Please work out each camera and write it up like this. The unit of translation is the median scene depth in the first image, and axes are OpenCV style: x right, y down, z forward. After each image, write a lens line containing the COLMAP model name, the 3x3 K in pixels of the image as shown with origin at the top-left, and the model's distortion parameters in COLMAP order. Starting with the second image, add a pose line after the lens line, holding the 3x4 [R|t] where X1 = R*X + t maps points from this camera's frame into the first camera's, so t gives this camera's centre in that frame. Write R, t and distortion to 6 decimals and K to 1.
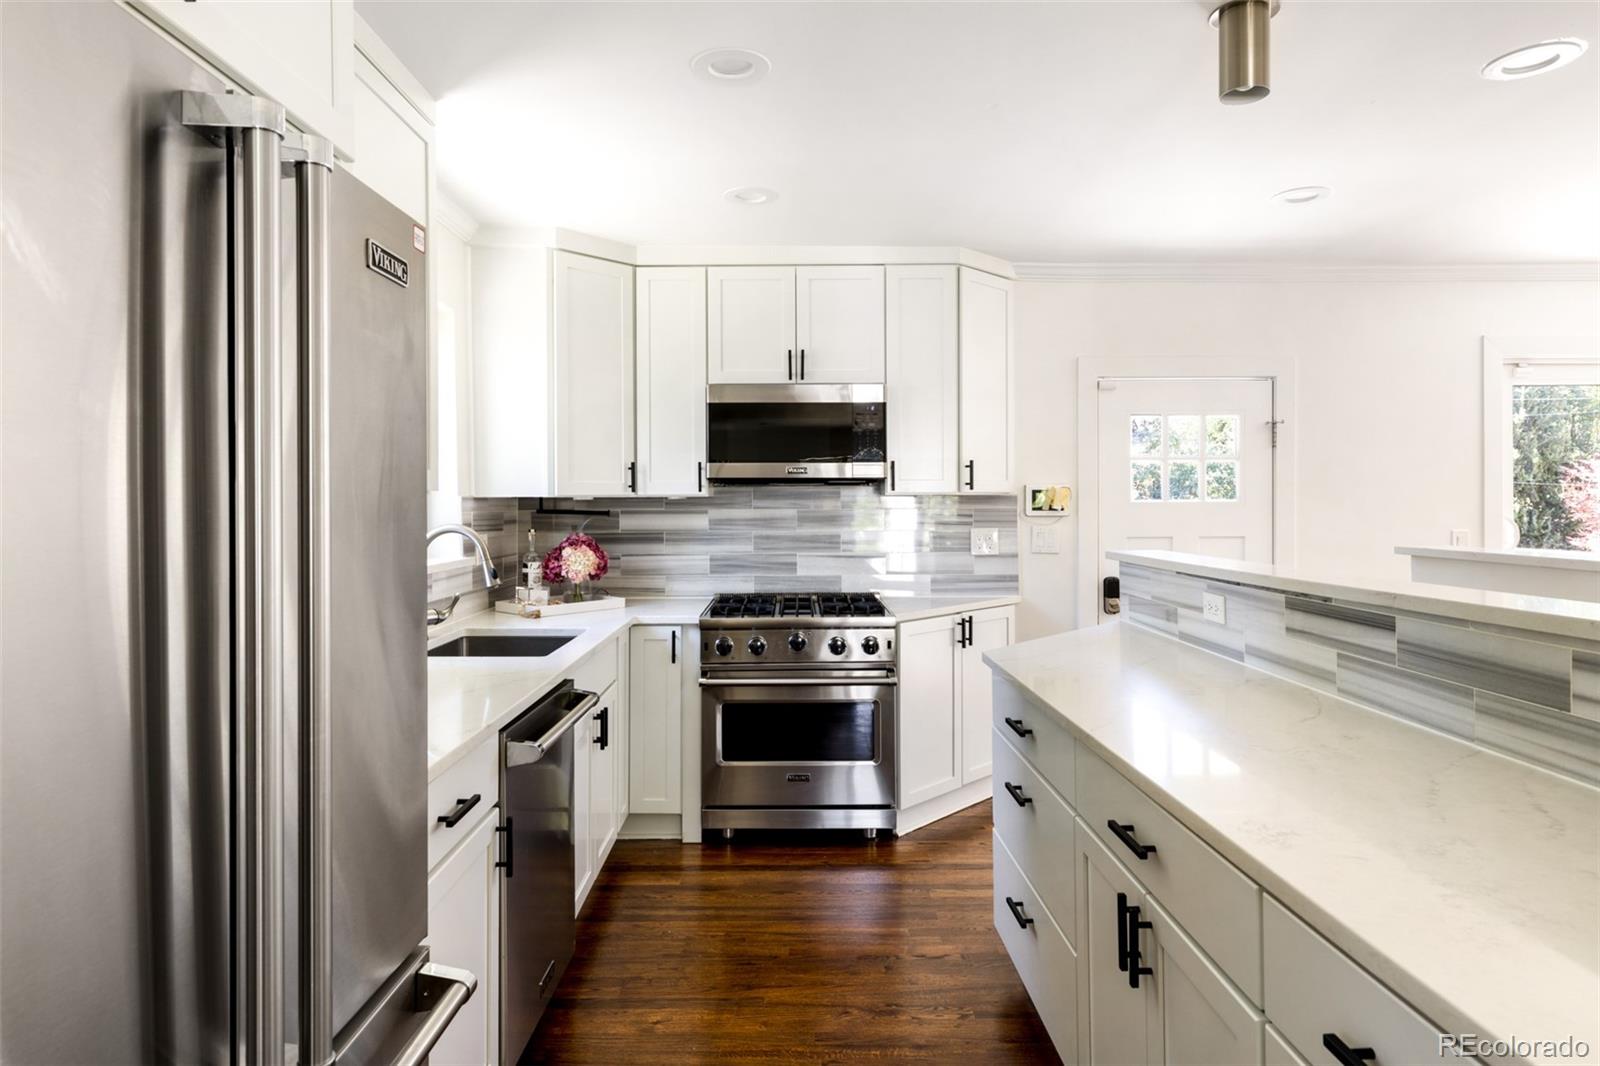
lens RADIAL K [[936.9, 0, 804.3], [0, 936.9, 508.2], [0, 0, 1]] dist [0.004012, 0.000070]
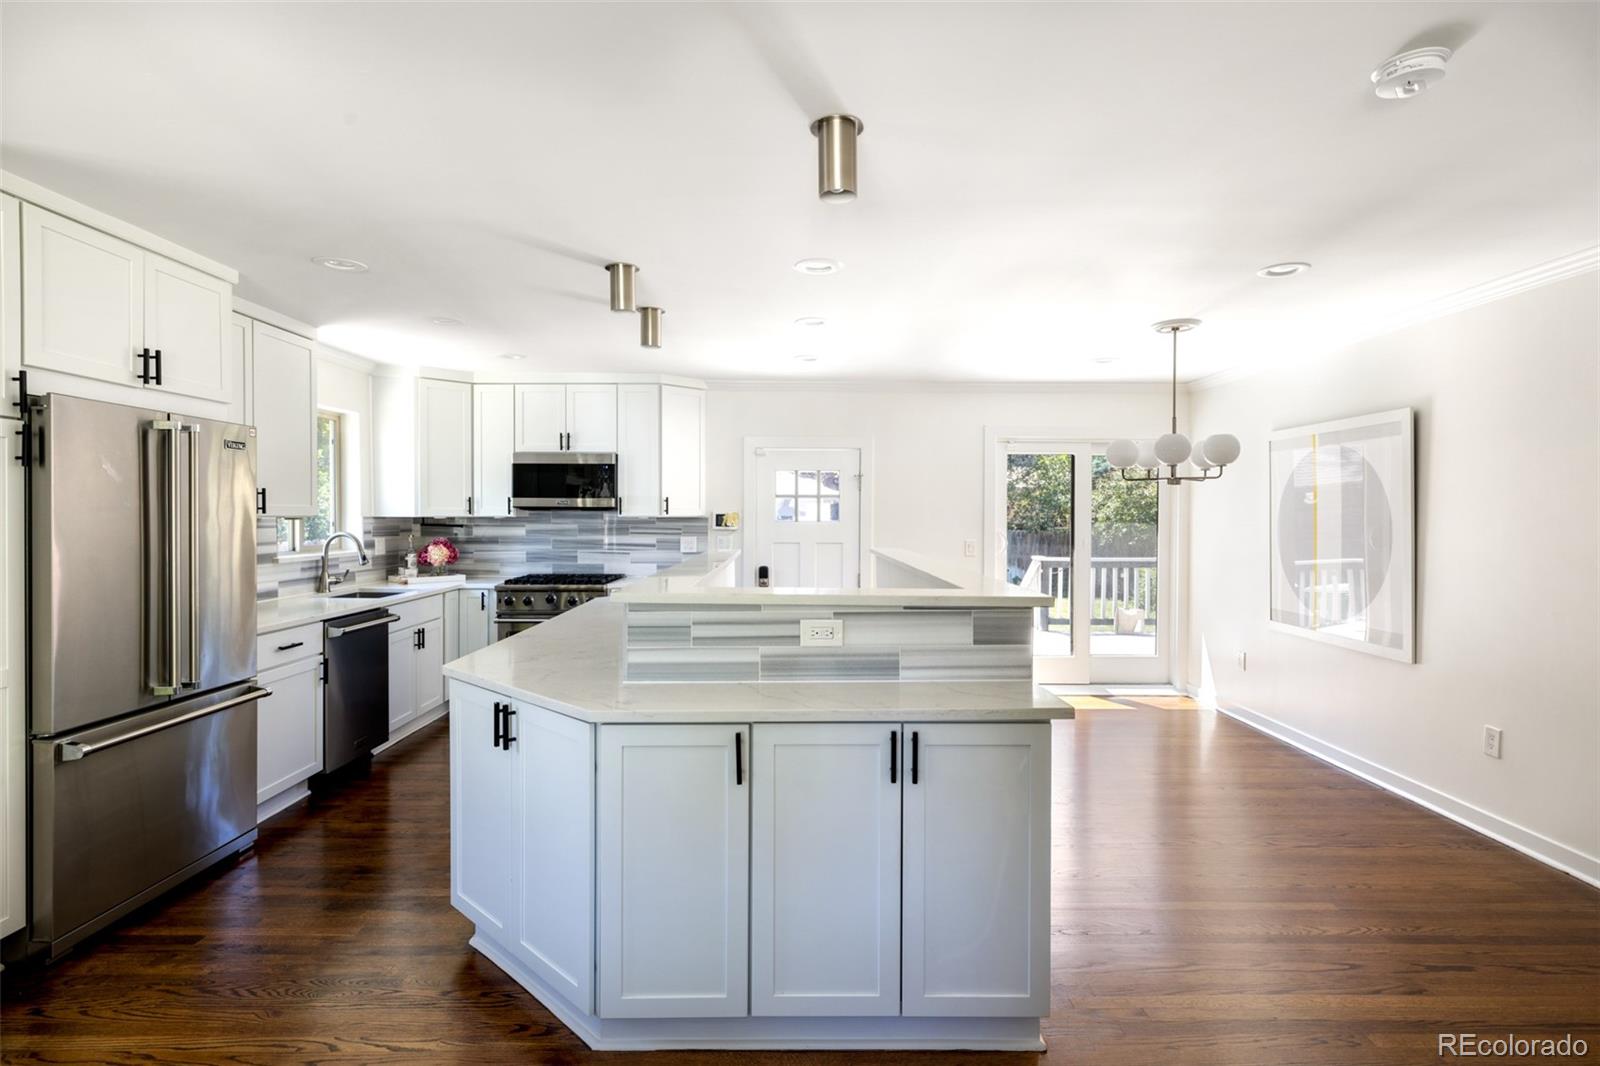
lens RADIAL K [[811.9, 0, 800.8], [0, 811.9, 525.7], [0, 0, 1]] dist [0.001550, 0.001395]
pose [[0.999967, 0.007984, -0.001571, 0.432088], [-0.007974, 0.999948, 0.006362, -0.009995], [0.001622, -0.006349, 0.999979, -0.504167]]
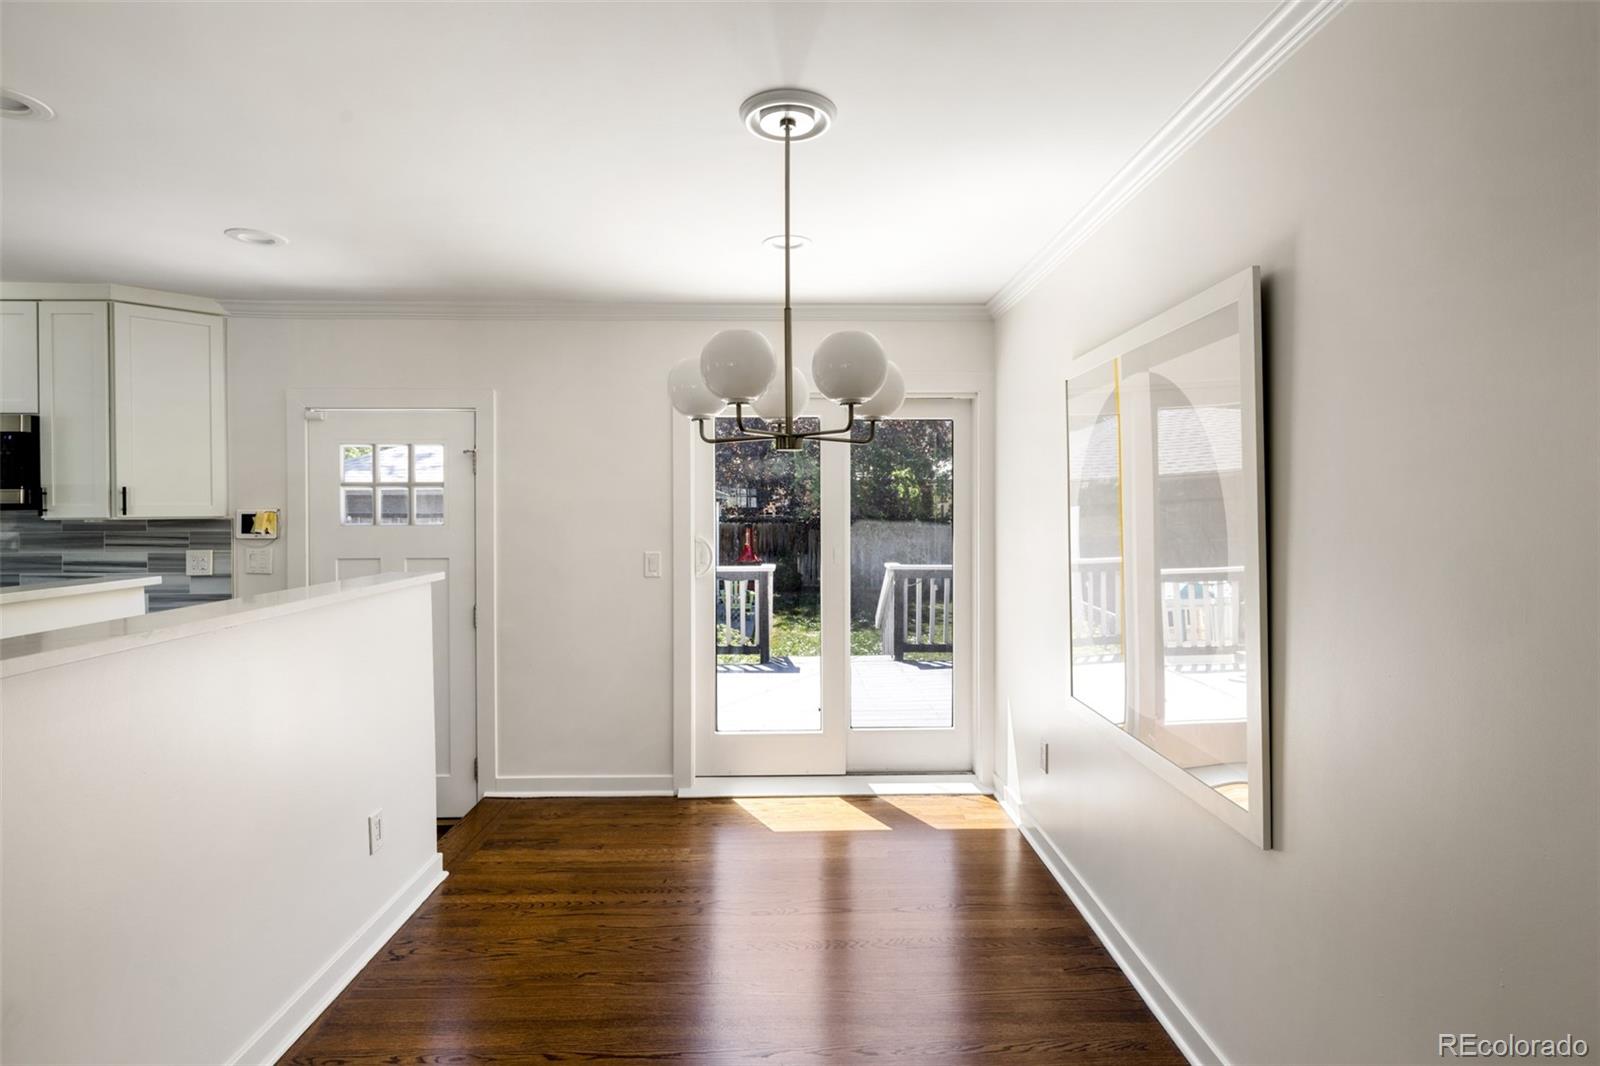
lens RADIAL K [[811.9, 0, 810.0], [0, 811.9, 516.9], [0, 0, 1]] dist [0.001550, 0.001395]
pose [[0.999757, 0.003594, 0.021738, 0.937291], [-0.003635, 0.999992, 0.001843, -0.022225], [-0.021731, -0.001921, 0.999762, 0.070948]]
